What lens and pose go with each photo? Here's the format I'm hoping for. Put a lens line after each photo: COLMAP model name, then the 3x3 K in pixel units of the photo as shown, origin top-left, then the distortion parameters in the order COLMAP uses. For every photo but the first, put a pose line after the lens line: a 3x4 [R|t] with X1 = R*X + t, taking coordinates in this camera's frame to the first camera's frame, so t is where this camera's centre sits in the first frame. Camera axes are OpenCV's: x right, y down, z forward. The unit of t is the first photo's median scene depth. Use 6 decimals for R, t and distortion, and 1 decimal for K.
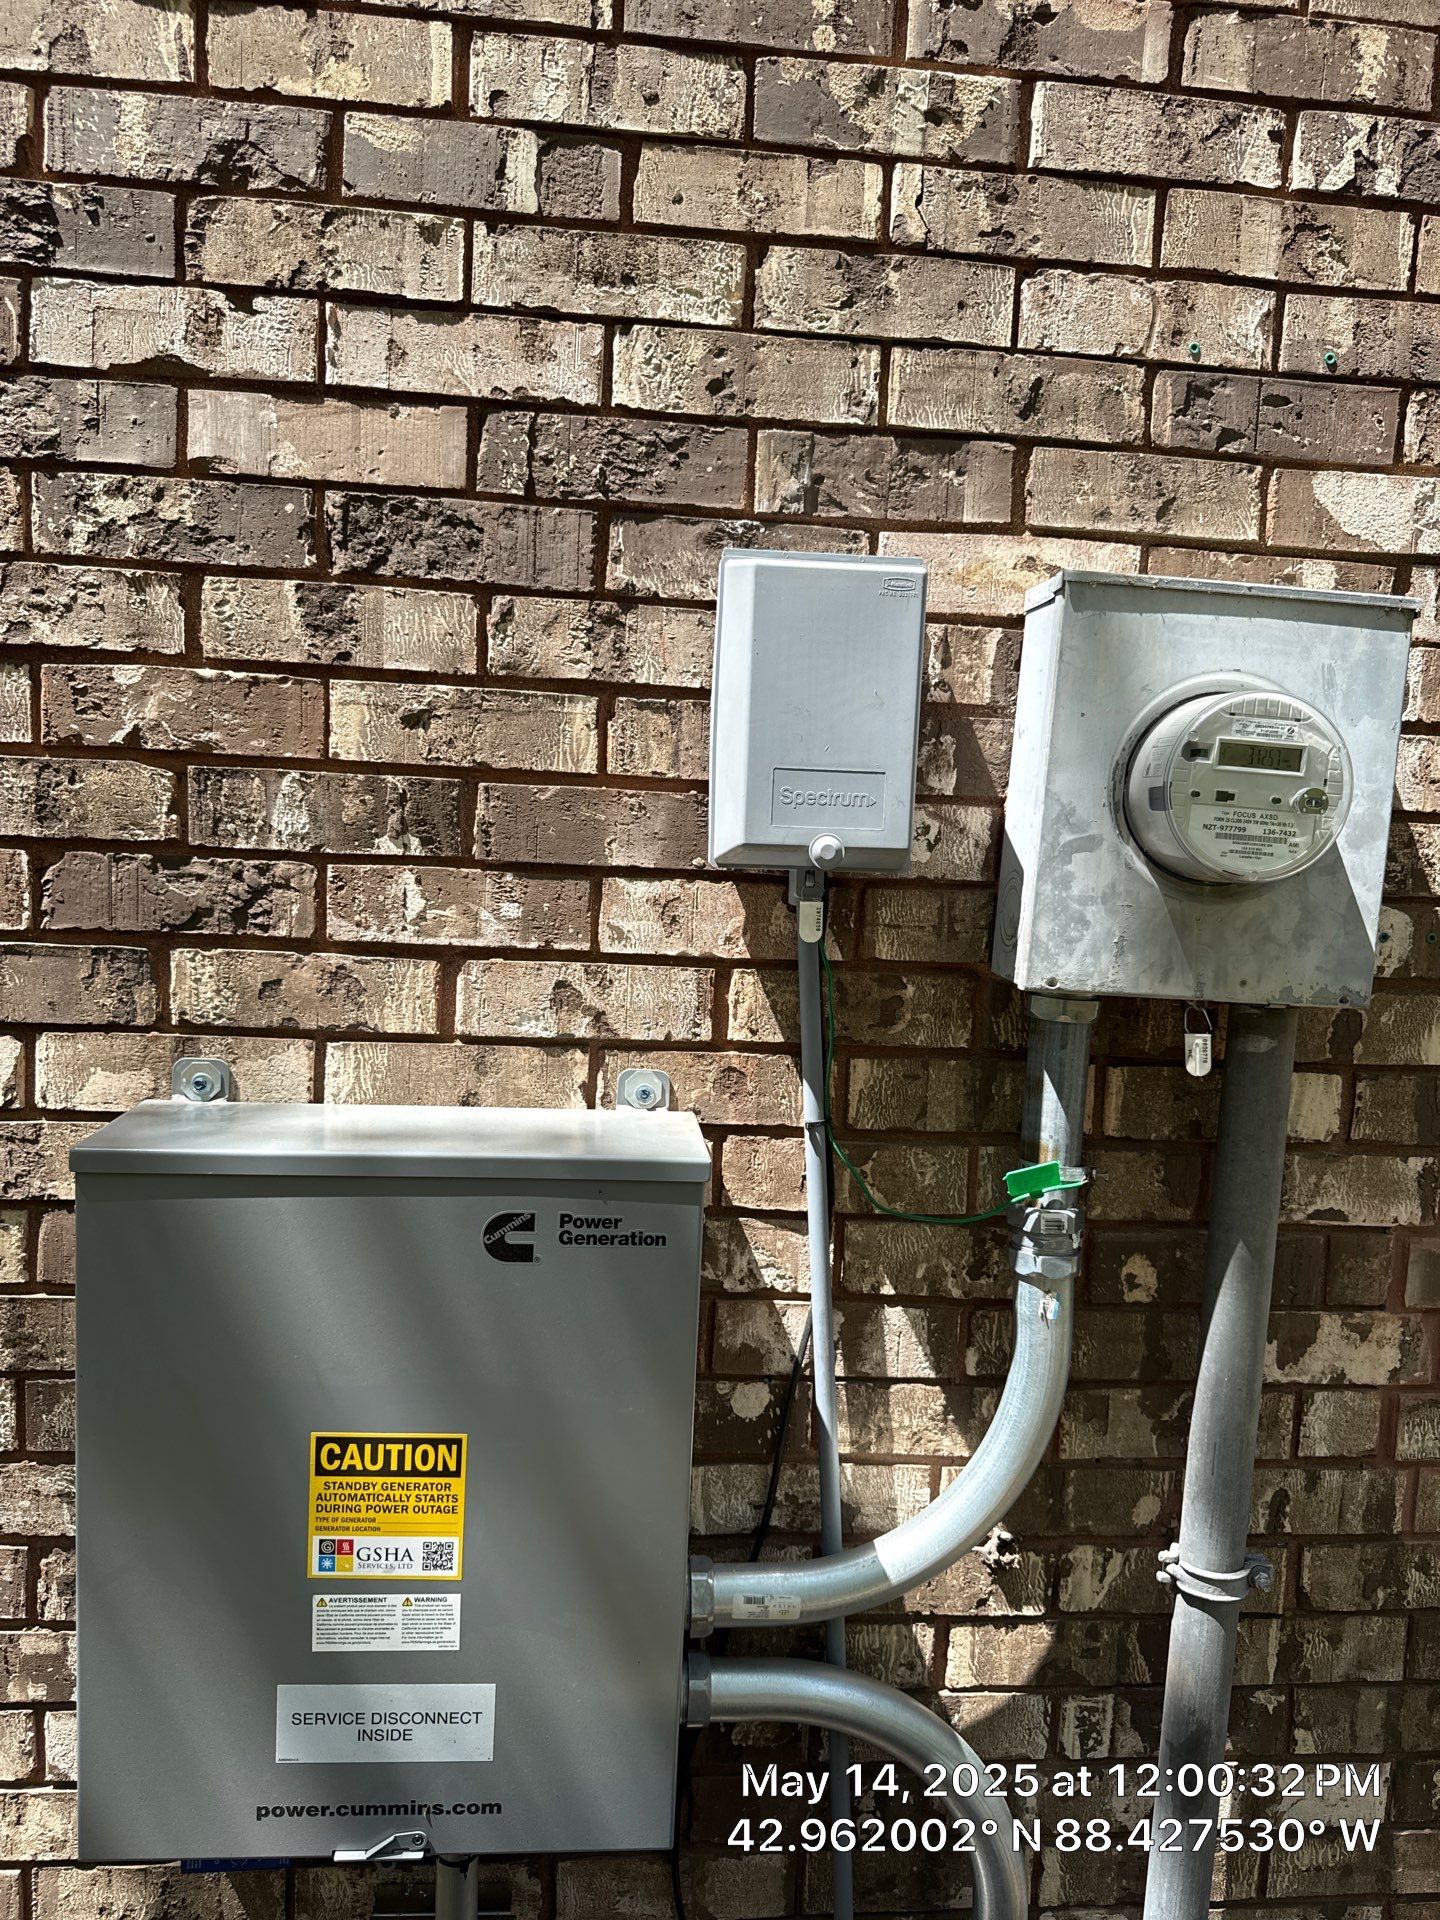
lens RADIAL K [[1386.6, 0, 718.7], [0, 1386.6, 959.2], [0, 0, 1]] dist [-0.003573, 0.000719]
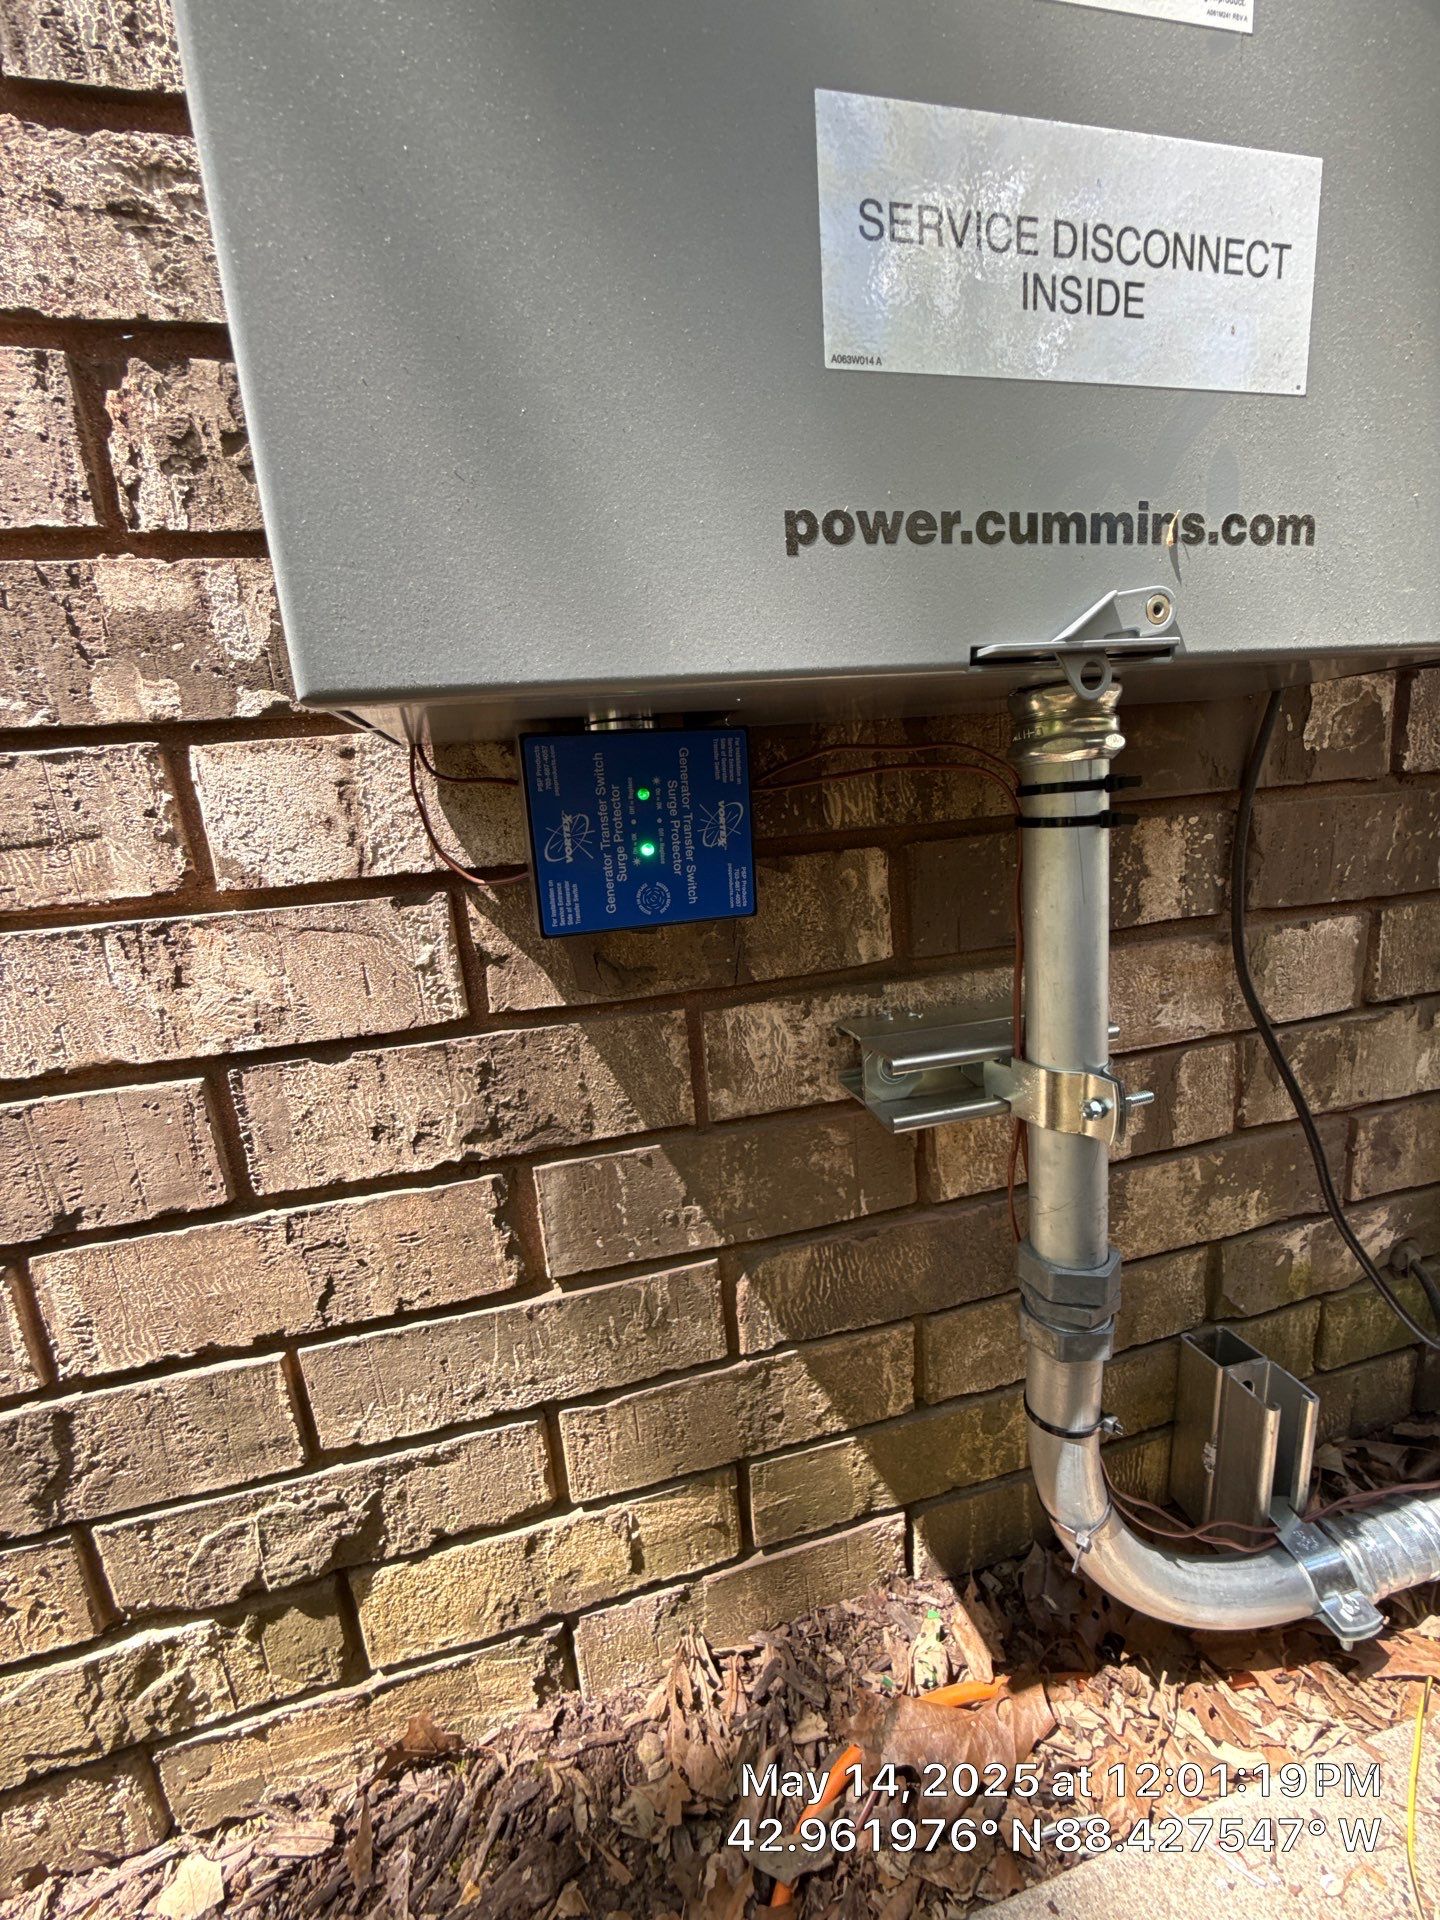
lens RADIAL K [[771.0, 0, 722.4], [0, 771.0, 960.6], [0, 0, 1]] dist [-0.000625, 0.000017]
pose [[0.980593, -0.151133, 0.124886, -0.347426], [0.138480, 0.984838, 0.104489, 0.623722], [-0.138784, -0.085167, 0.986654, 0.699823]]
